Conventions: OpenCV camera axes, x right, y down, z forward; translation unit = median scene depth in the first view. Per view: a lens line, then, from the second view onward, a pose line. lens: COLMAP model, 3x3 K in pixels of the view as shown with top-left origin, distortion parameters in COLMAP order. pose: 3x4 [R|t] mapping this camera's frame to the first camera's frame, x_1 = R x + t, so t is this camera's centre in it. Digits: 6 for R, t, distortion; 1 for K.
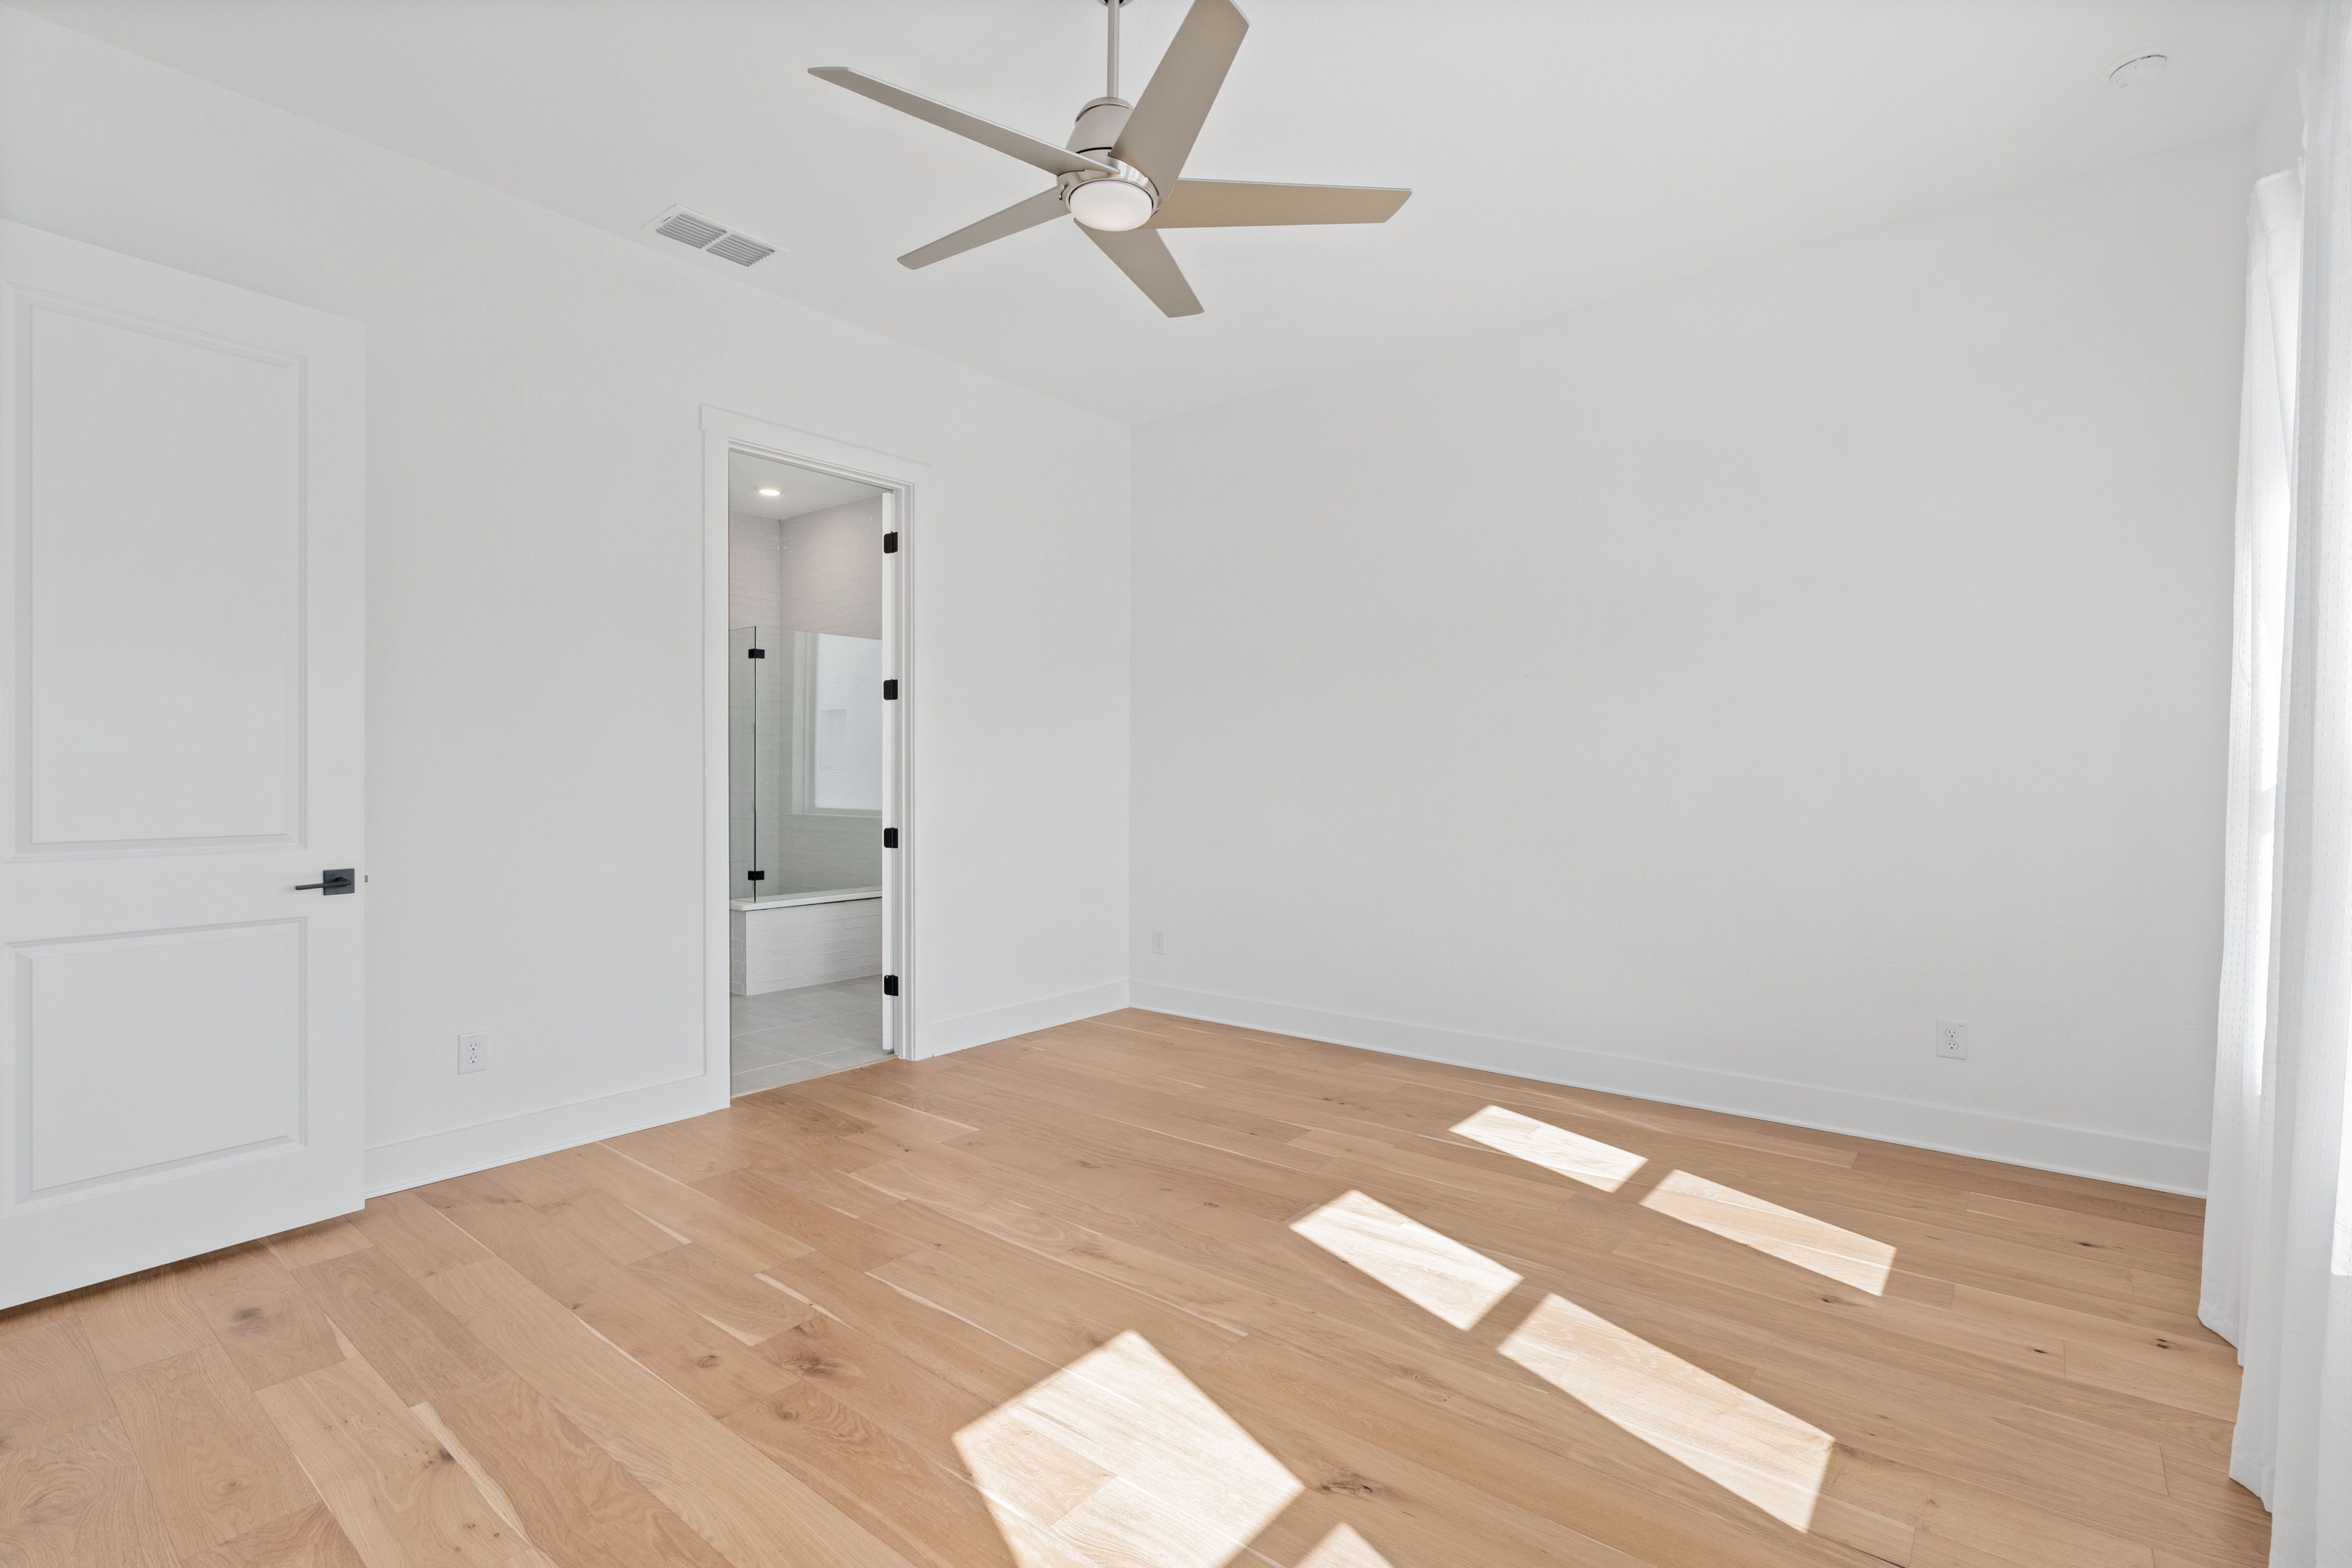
lens RADIAL K [[1070.5, 0, 1171.9], [0, 1070.5, 783.1], [0, 0, 1]] dist [-0.011262, 0.004975]
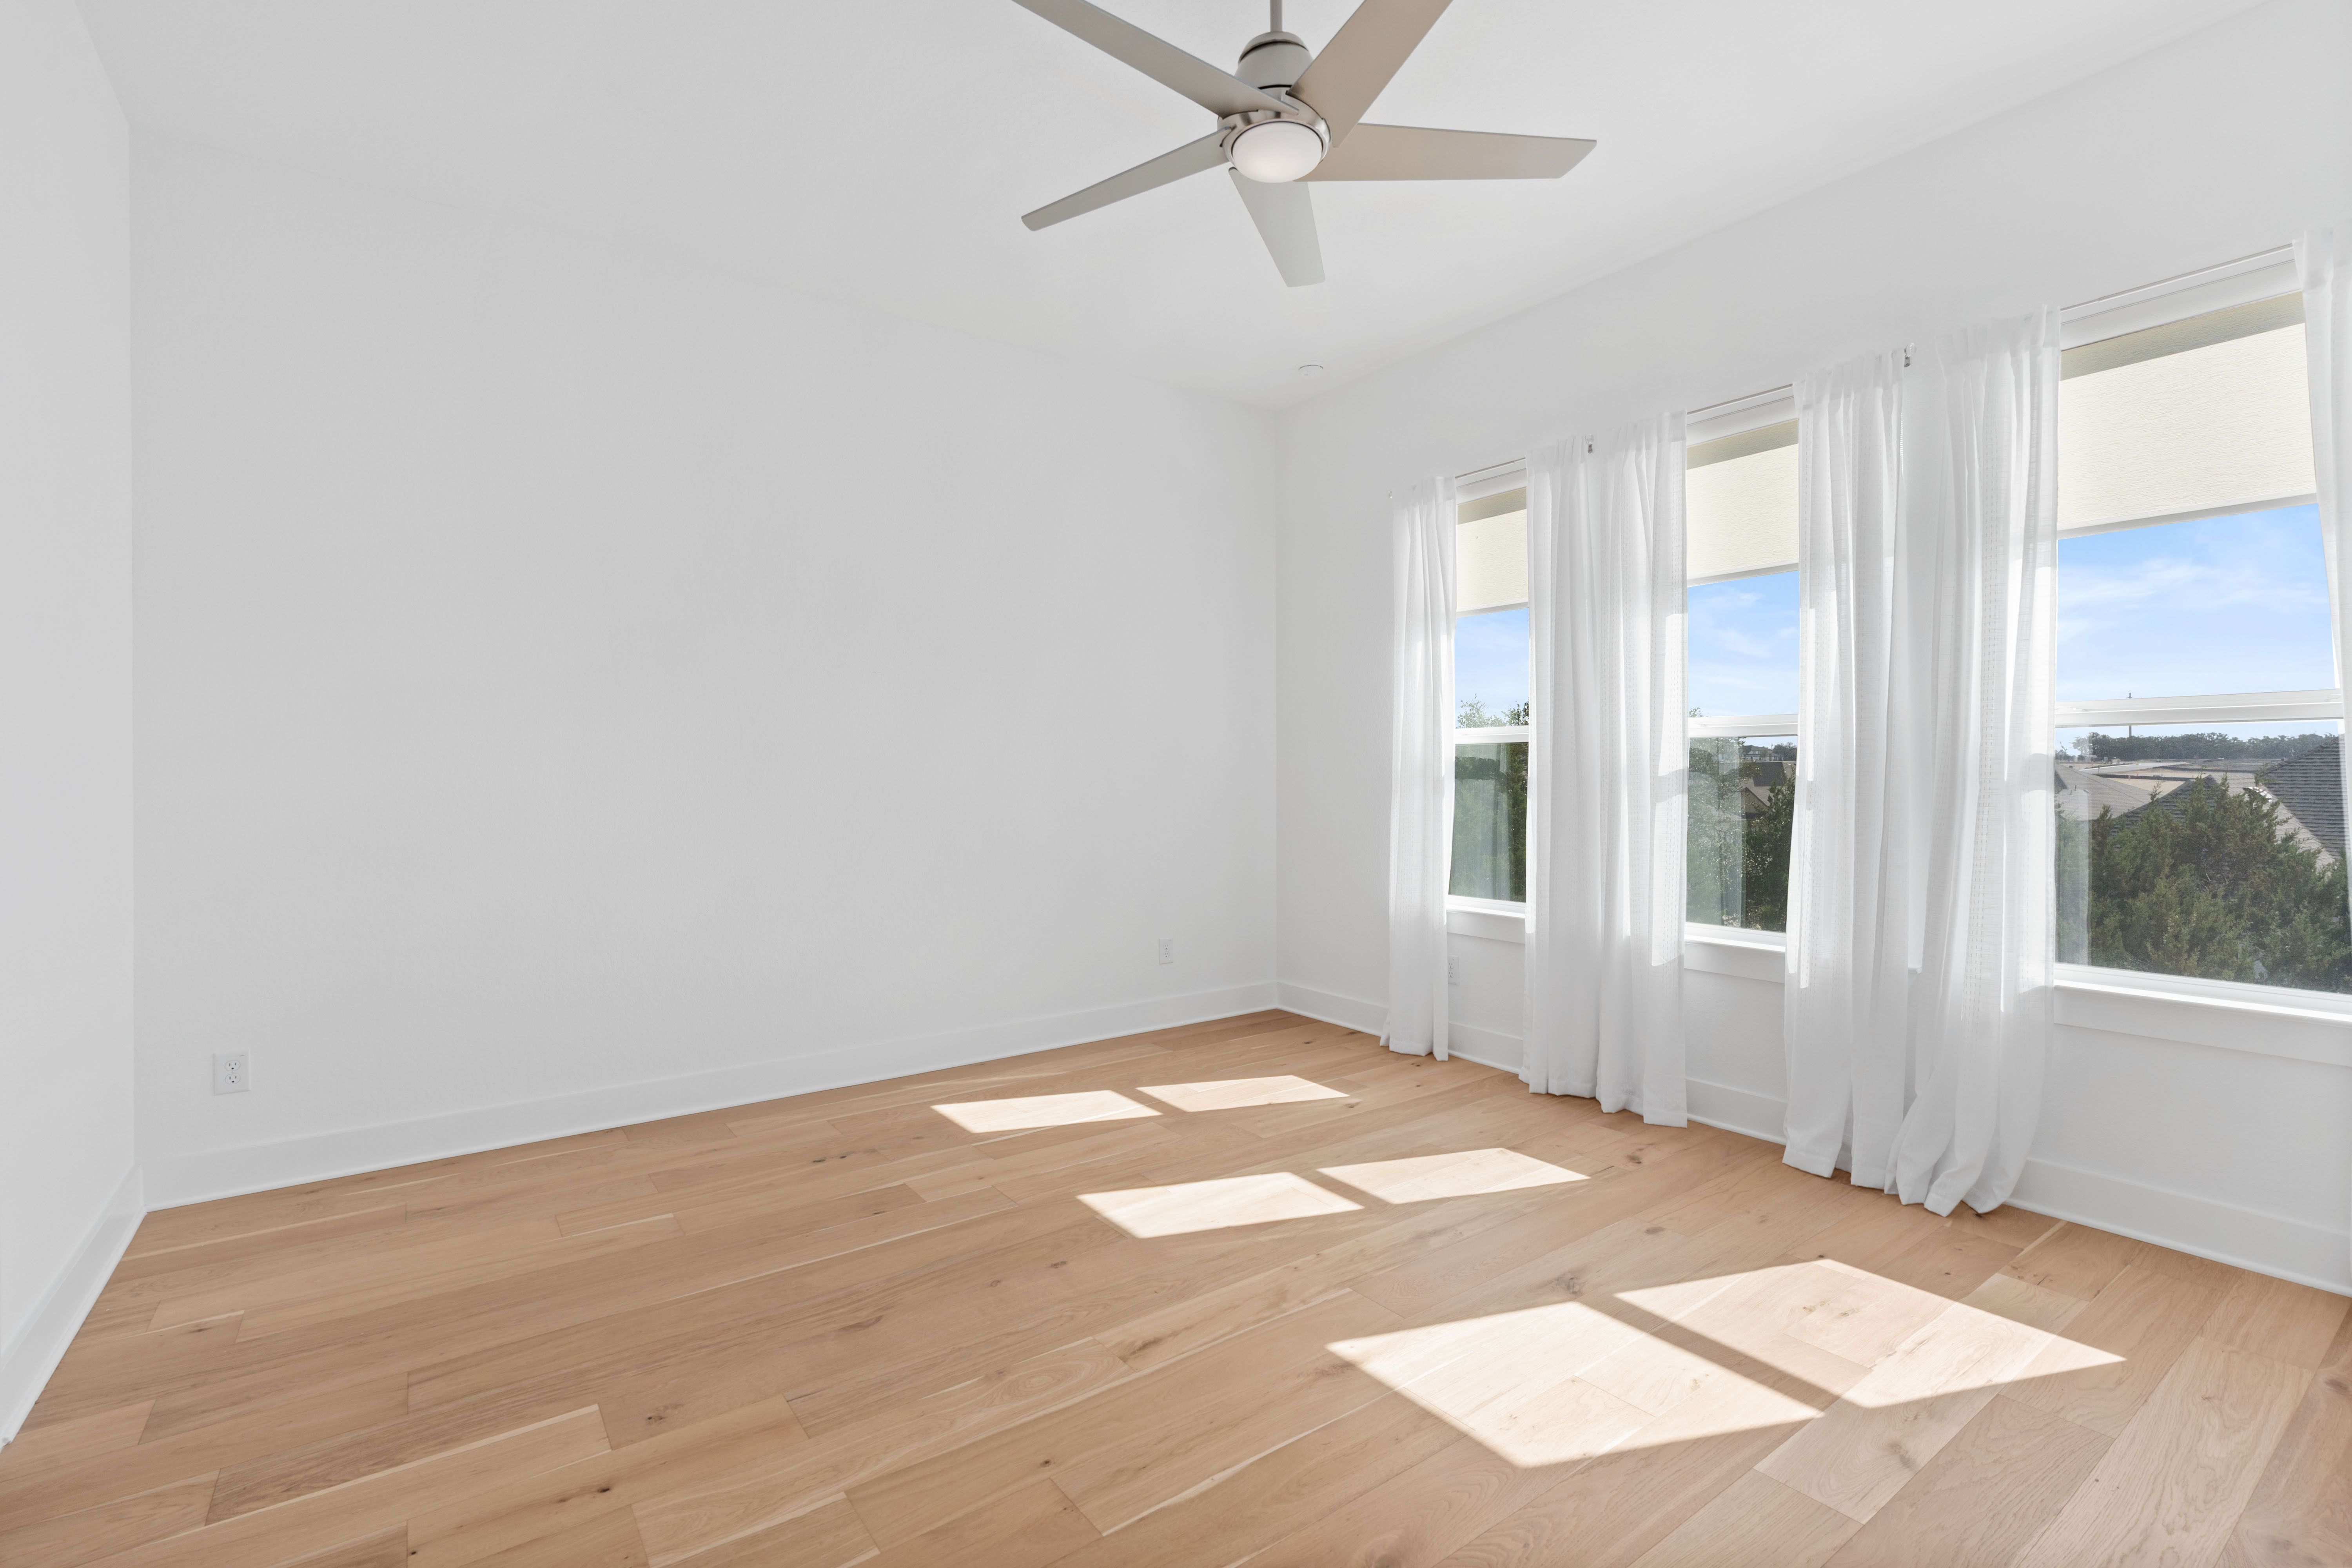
lens RADIAL K [[1070.5, 0, 1173.1], [0, 1070.5, 784.8], [0, 0, 1]] dist [-0.011262, 0.004975]
pose [[0.263731, -0.015480, 0.964472, -0.761782], [0.013988, 0.999827, 0.012222, -0.007655], [-0.964495, 0.010268, 0.263902, 0.661821]]
